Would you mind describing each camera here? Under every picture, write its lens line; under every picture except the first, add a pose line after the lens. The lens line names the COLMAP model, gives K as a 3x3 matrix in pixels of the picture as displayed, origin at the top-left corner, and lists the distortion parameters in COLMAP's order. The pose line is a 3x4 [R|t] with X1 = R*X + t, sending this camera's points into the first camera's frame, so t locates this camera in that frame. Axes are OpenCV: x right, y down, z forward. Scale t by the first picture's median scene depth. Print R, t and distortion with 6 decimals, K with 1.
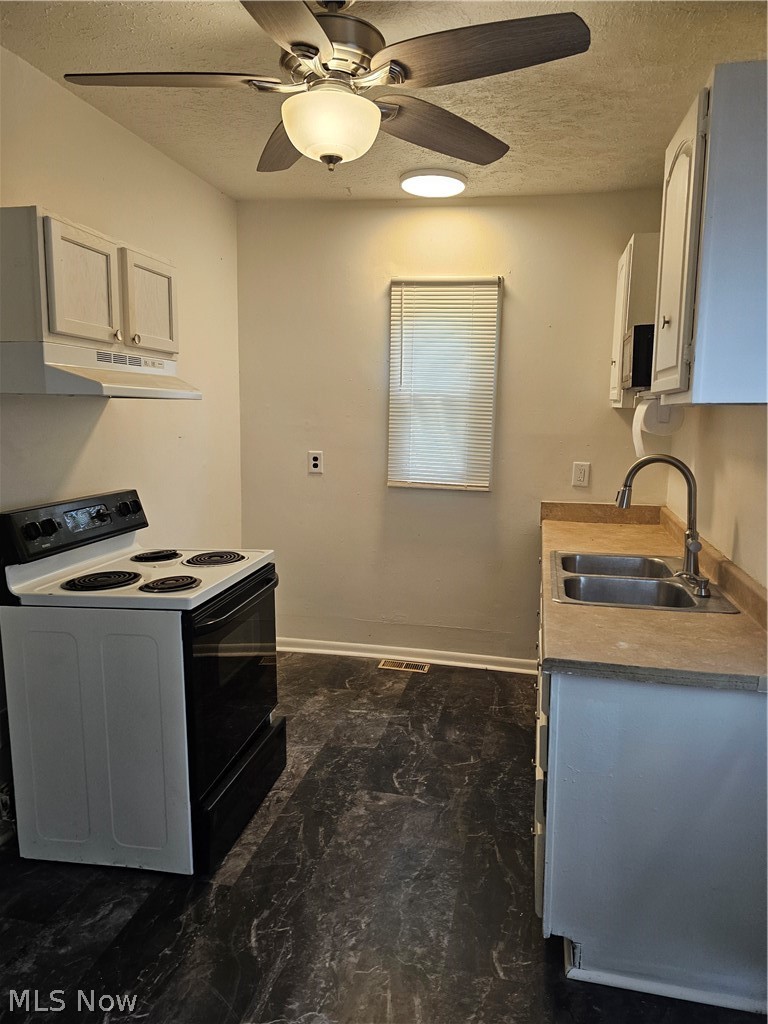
lens RADIAL K [[667.8, 0, 372.2], [0, 667.8, 502.2], [0, 0, 1]] dist [0.059058, -0.059386]
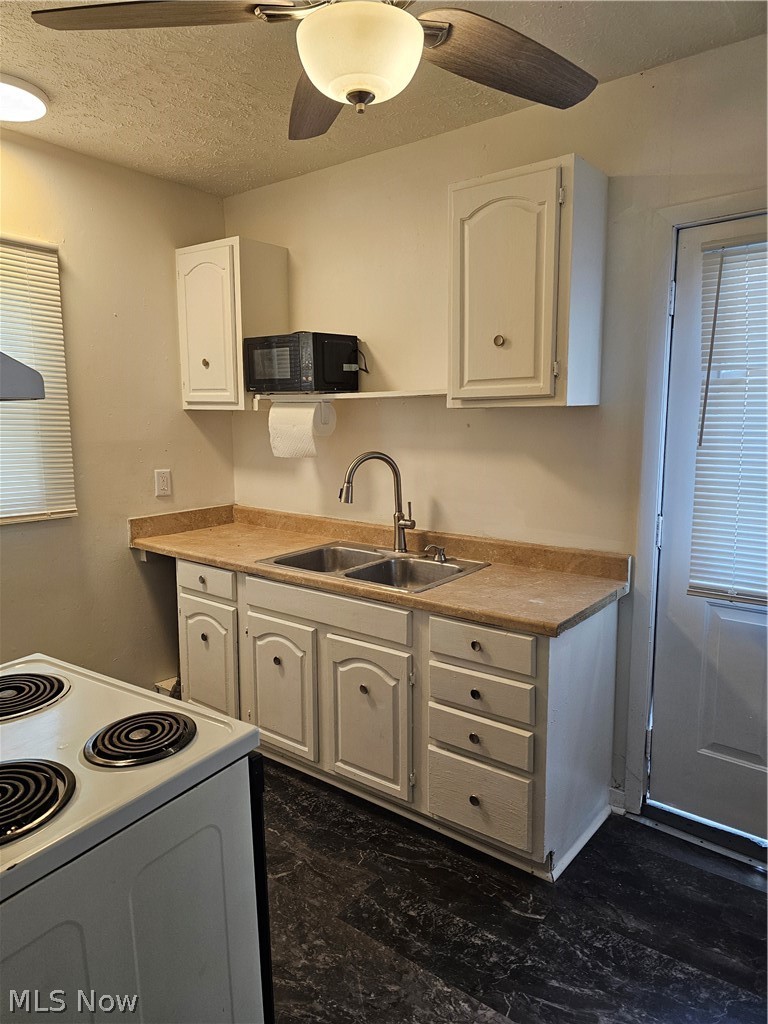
lens RADIAL K [[689.7, 0, 384.0], [0, 689.7, 512.0], [0, 0, 1]] dist [0.026145, -0.001284]
pose [[0.434215, -0.144004, 0.889225, -0.604820], [0.134040, 0.986479, 0.094301, -0.076241], [-0.890781, 0.078245, 0.447646, 0.470706]]
